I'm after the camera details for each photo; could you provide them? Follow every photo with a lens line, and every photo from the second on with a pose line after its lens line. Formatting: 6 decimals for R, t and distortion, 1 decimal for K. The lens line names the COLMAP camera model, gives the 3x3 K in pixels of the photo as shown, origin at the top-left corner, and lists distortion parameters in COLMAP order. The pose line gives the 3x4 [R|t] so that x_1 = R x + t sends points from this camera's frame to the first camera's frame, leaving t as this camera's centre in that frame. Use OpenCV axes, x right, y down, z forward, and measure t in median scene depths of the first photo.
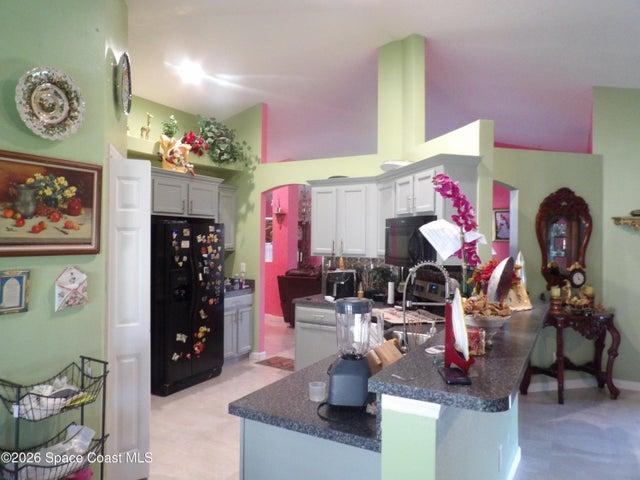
lens RADIAL K [[464.6, 0, 316.9], [0, 464.6, 243.5], [0, 0, 1]] dist [-0.024898, 0.040791]
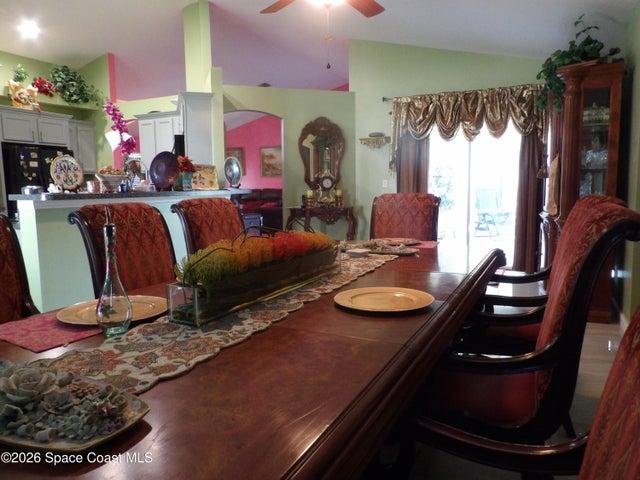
lens RADIAL K [[464.6, 0, 315.3], [0, 464.6, 239.5], [0, 0, 1]] dist [-0.024898, 0.040791]
pose [[0.998003, -0.029152, 0.056043, 0.423236], [0.023218, 0.994332, 0.103754, 0.093057], [-0.058750, -0.102245, 0.993023, -0.377532]]
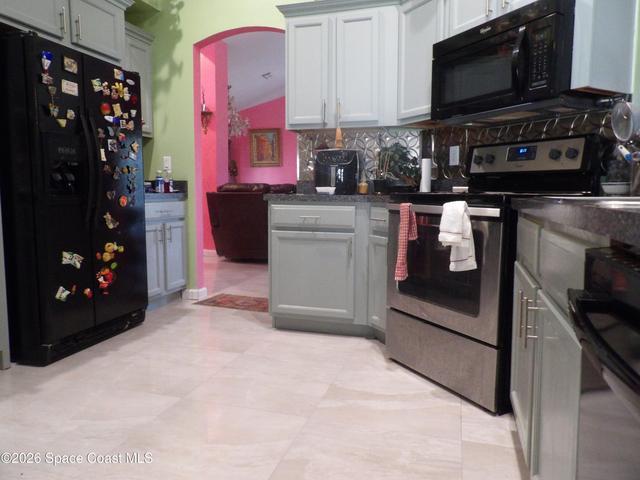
lens RADIAL K [[464.6, 0, 322.3], [0, 464.6, 235.2], [0, 0, 1]] dist [-0.024898, 0.040791]
pose [[0.974785, -0.029785, 0.221148, -0.115230], [0.010469, 0.996065, 0.088009, 0.121313], [-0.222899, -0.083475, 0.971261, 0.375741]]
